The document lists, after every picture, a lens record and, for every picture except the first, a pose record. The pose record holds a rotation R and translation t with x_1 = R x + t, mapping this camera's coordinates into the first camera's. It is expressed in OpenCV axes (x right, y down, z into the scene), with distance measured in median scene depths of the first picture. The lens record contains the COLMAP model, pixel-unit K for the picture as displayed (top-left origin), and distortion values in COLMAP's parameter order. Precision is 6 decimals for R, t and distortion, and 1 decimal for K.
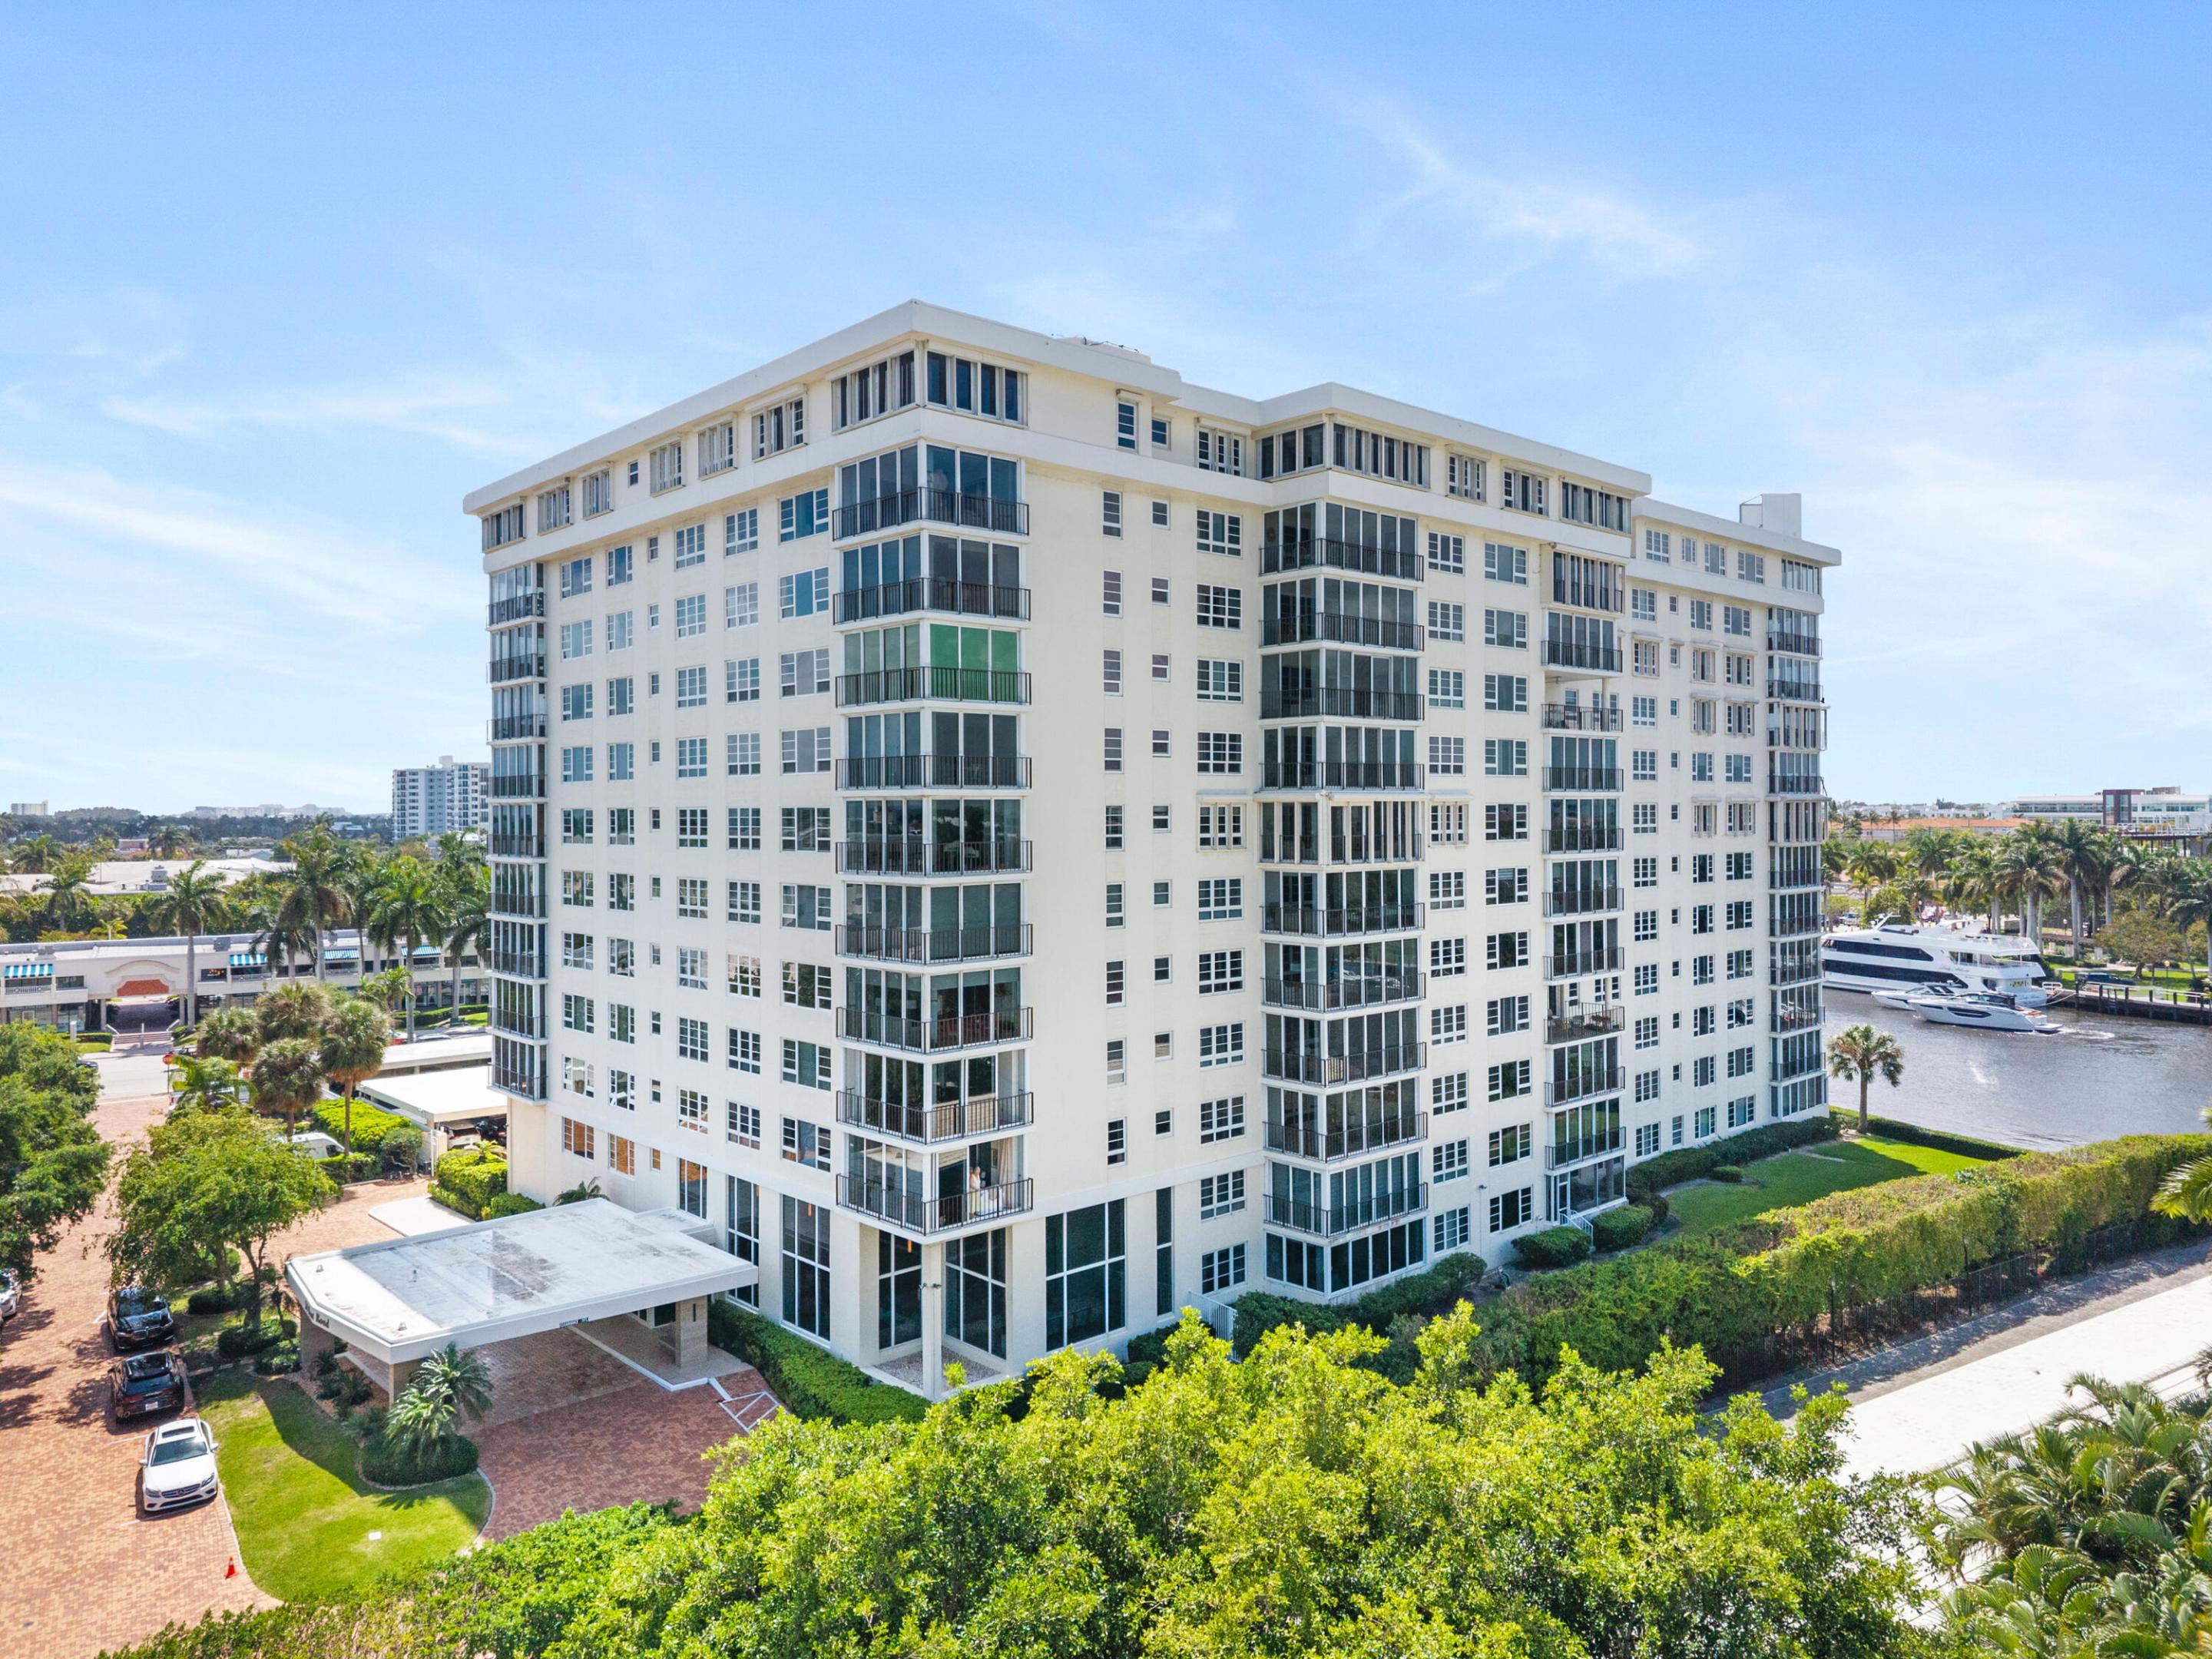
lens RADIAL K [[1559.4, 0, 1097.7], [0, 1559.4, 769.6], [0, 0, 1]] dist [-0.003941, -0.004260]
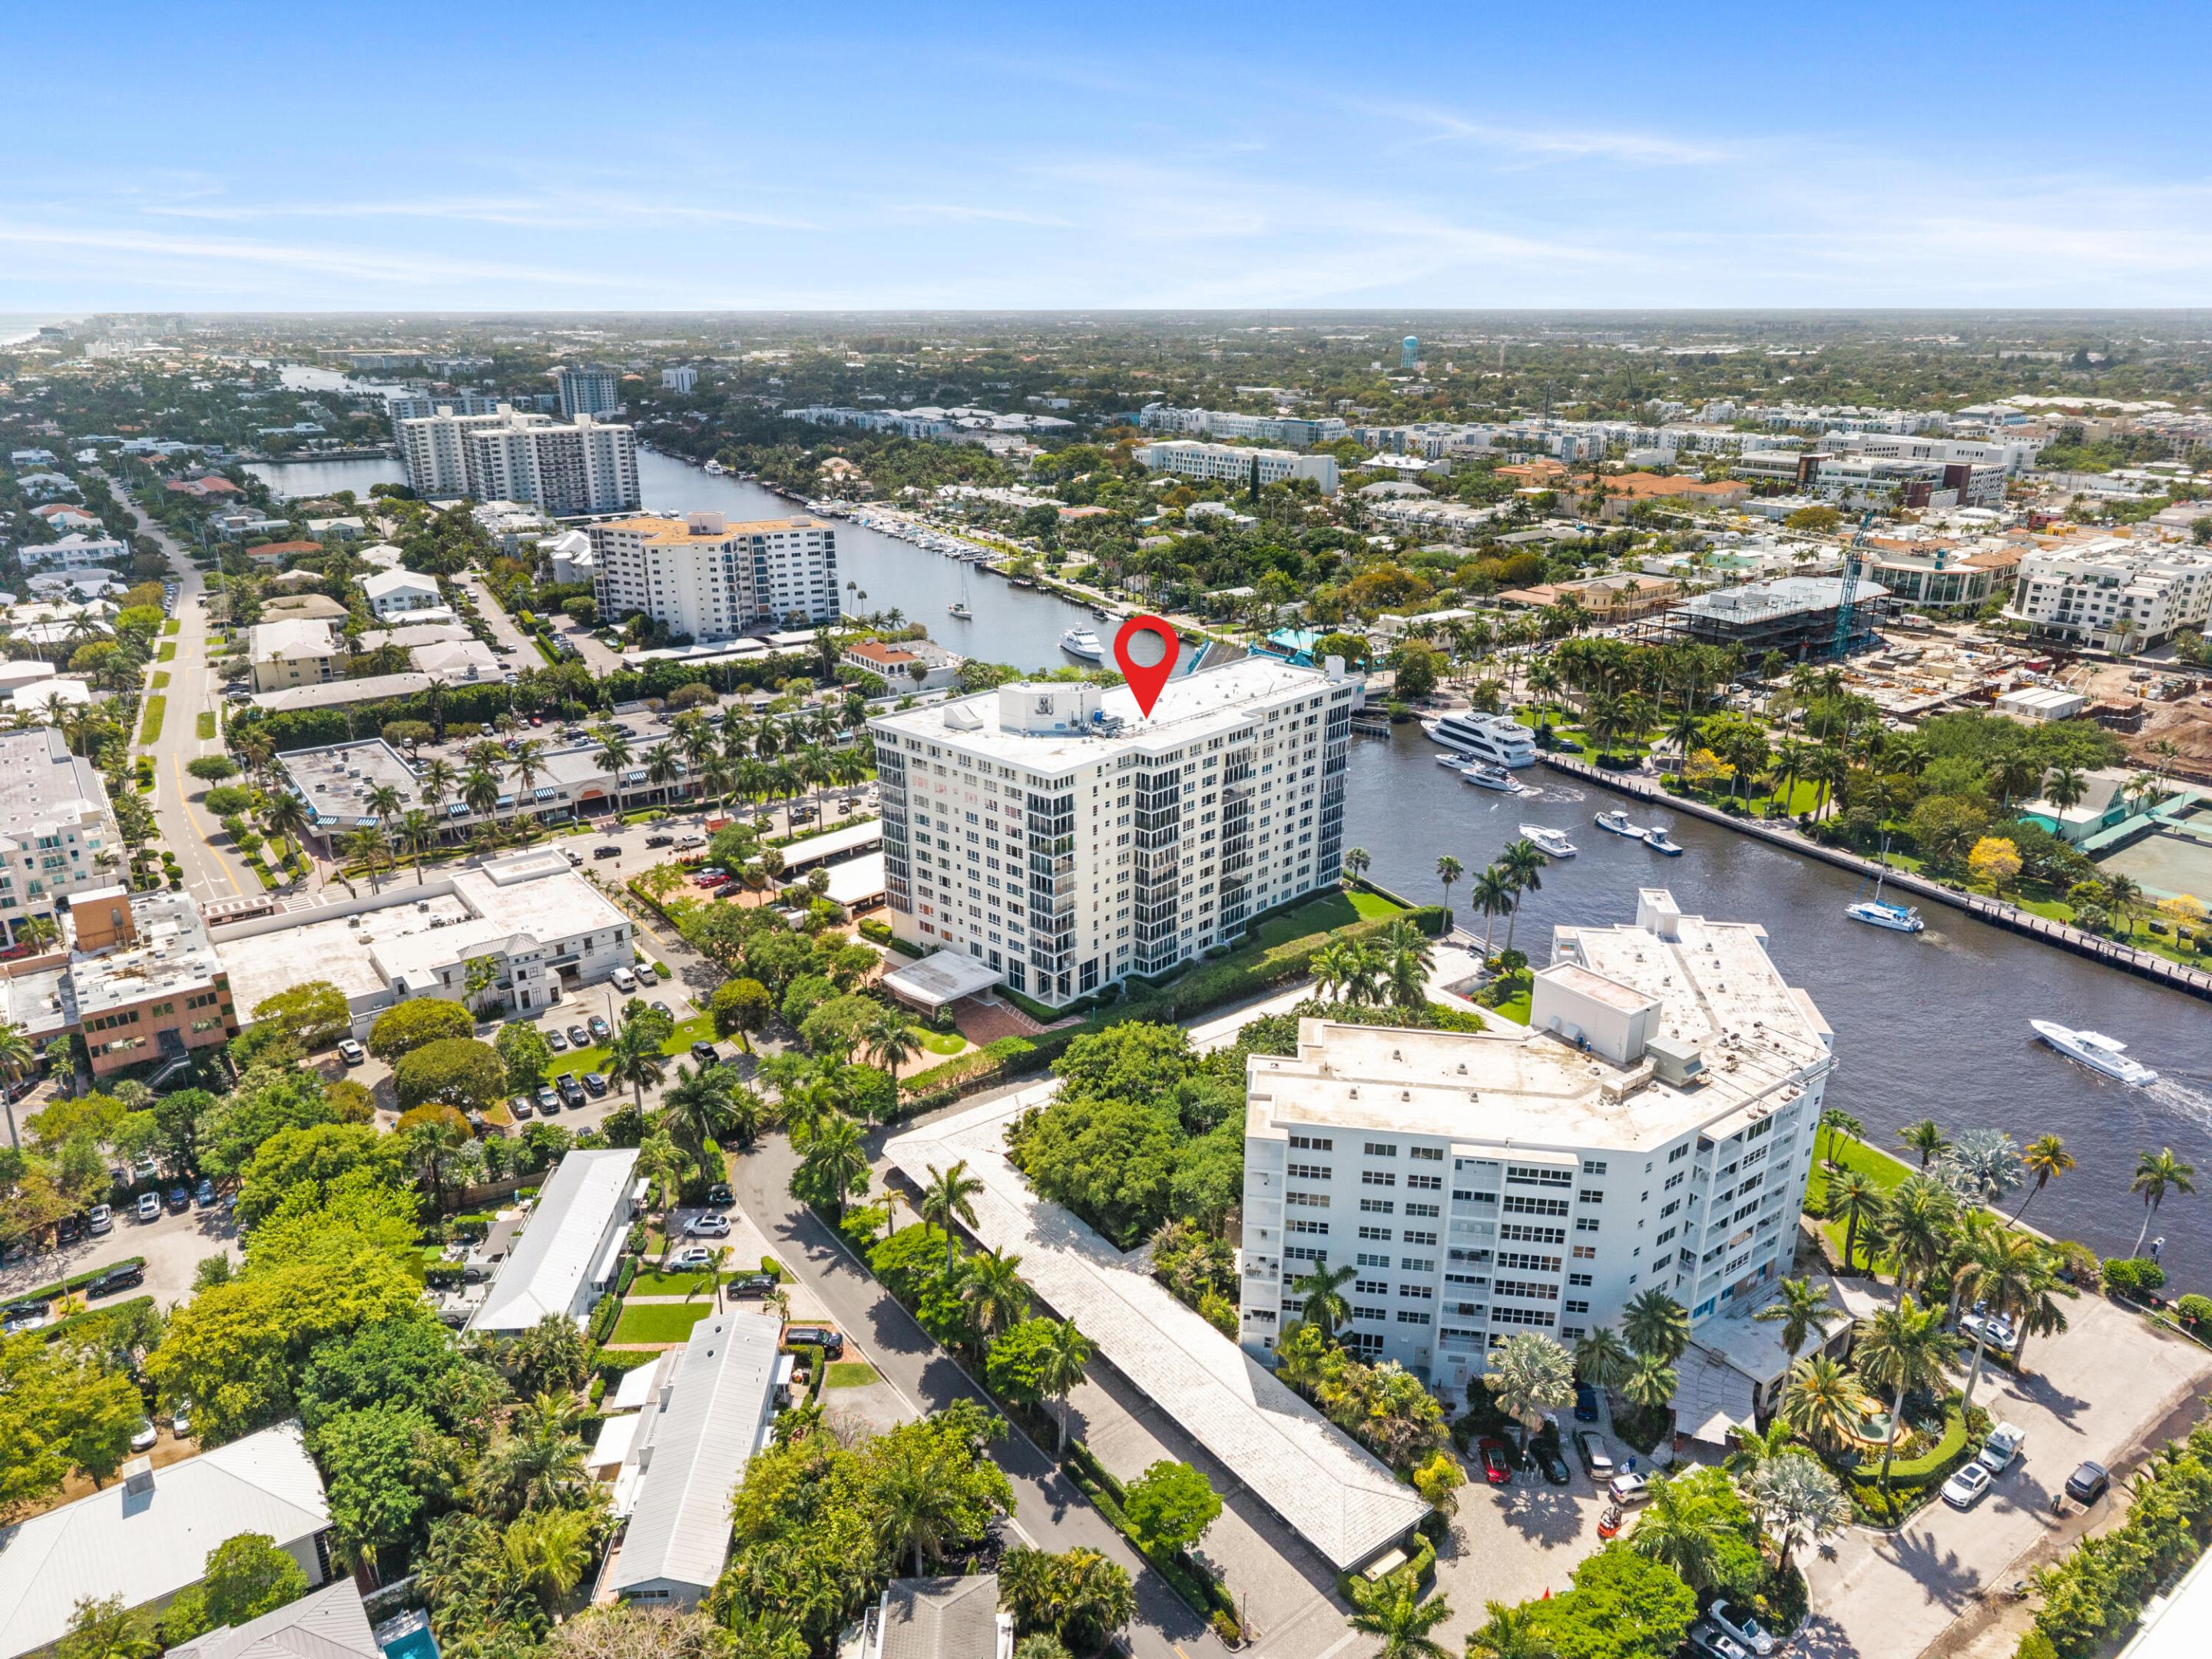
lens RADIAL K [[1530.9, 0, 1112.0], [0, 1530.9, 795.3], [0, 0, 1]] dist [0.007096, -0.002428]
pose [[0.996624, -0.017174, 0.080290, -0.226841], [-0.009727, 0.946298, 0.323150, -1.232442], [-0.081529, -0.322840, 0.942936, -2.279413]]
